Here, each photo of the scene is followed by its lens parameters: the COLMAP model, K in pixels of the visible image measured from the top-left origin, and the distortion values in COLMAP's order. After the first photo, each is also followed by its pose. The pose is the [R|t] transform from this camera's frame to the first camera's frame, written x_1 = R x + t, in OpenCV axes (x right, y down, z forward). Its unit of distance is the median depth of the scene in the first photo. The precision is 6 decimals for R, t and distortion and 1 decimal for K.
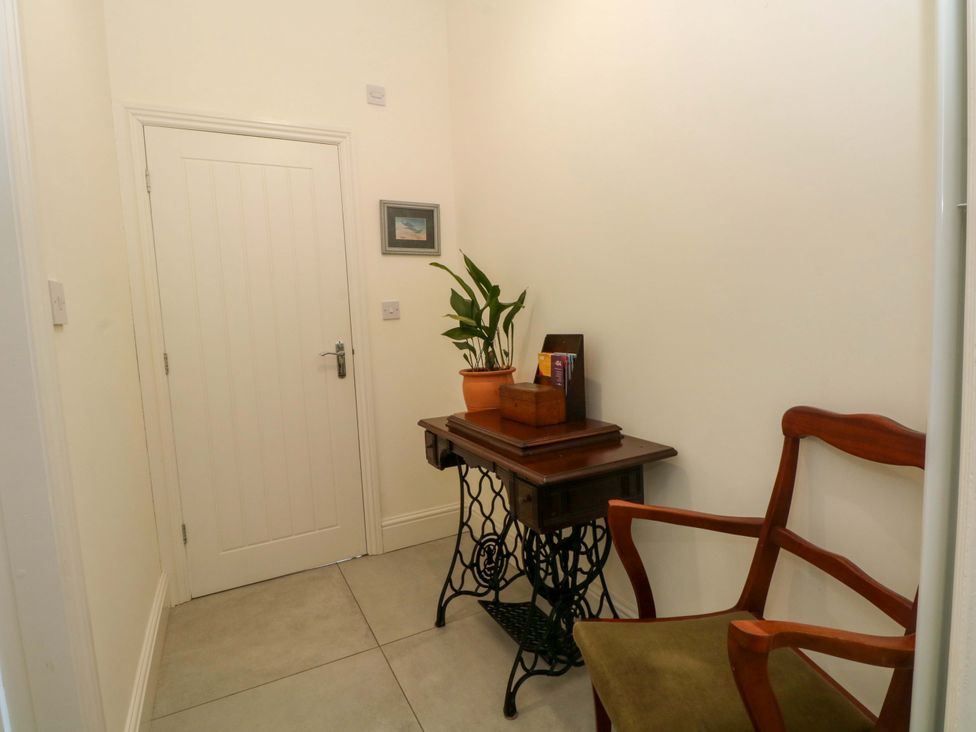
lens RADIAL K [[514.7, 0, 492.7], [0, 514.7, 365.9], [0, 0, 1]] dist [-0.013205, -0.004222]
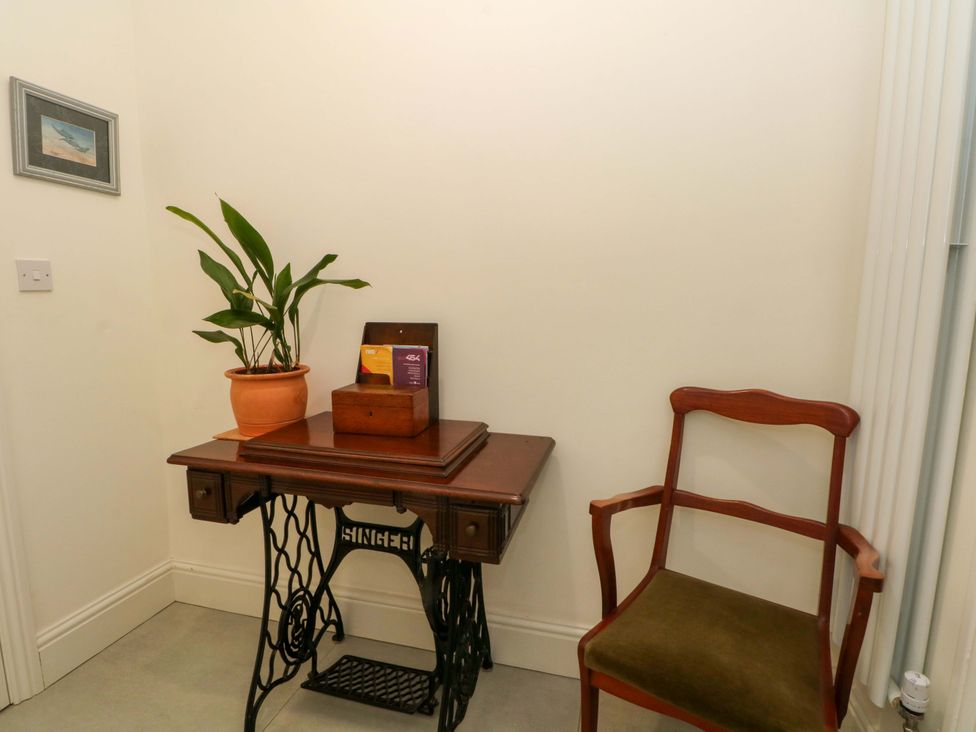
lens RADIAL K [[514.7, 0, 490.0], [0, 514.7, 366.1], [0, 0, 1]] dist [-0.013205, -0.004222]
pose [[0.678505, -0.047850, 0.733036, -0.340216], [0.029041, 0.998843, 0.038319, -0.017084], [-0.734022, -0.004711, 0.679110, 0.294191]]
